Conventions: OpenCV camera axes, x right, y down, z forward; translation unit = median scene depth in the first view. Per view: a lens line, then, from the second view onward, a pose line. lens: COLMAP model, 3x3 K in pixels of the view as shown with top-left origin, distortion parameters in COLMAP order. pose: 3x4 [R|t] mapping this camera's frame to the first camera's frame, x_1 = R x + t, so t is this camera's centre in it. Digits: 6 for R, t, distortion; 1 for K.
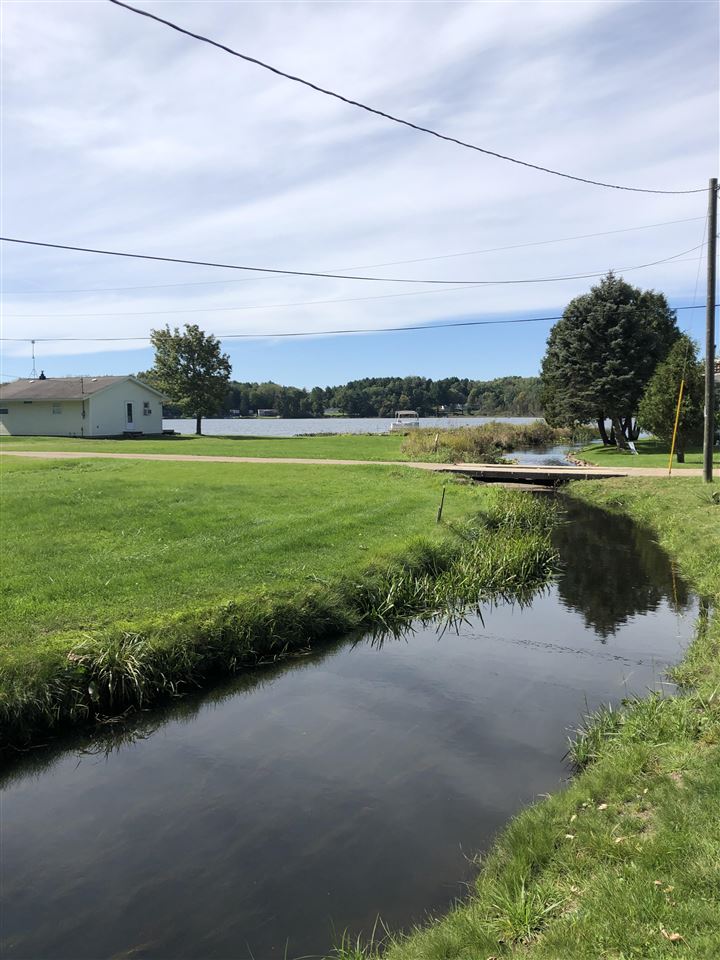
lens RADIAL K [[790.6, 0, 357.3], [0, 790.6, 507.5], [0, 0, 1]] dist [0.002887, -0.009530]
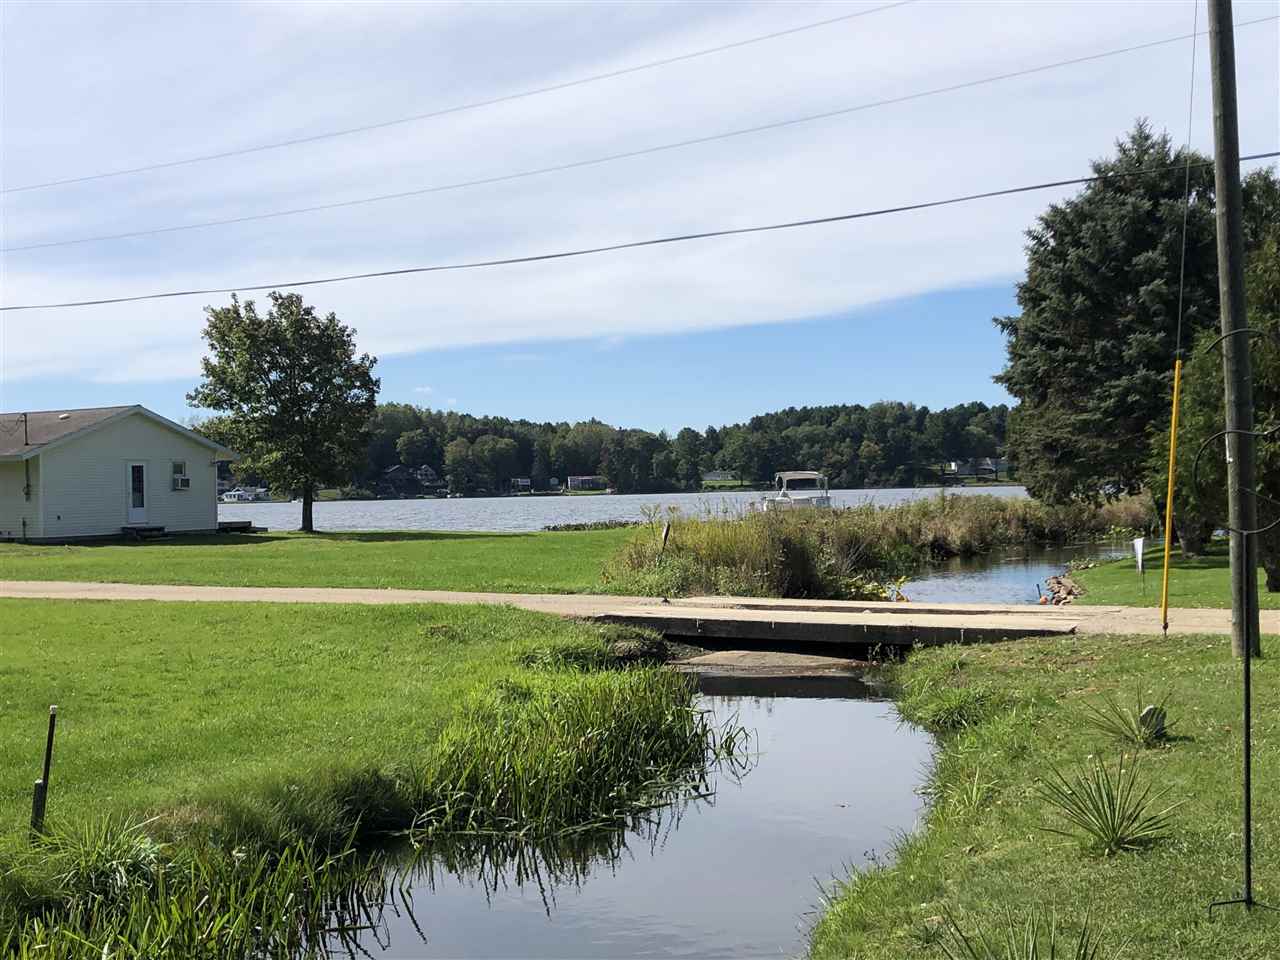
lens RADIAL K [[1616.5, 0, 638.4], [0, 1616.5, 439.8], [0, 0, 1]] dist [0.103344, 0.000000]
pose [[0.994215, -0.019328, -0.105652, 0.088284], [0.003821, 0.989417, -0.145050, -0.007966], [0.107337, 0.143808, 0.983767, 0.094969]]
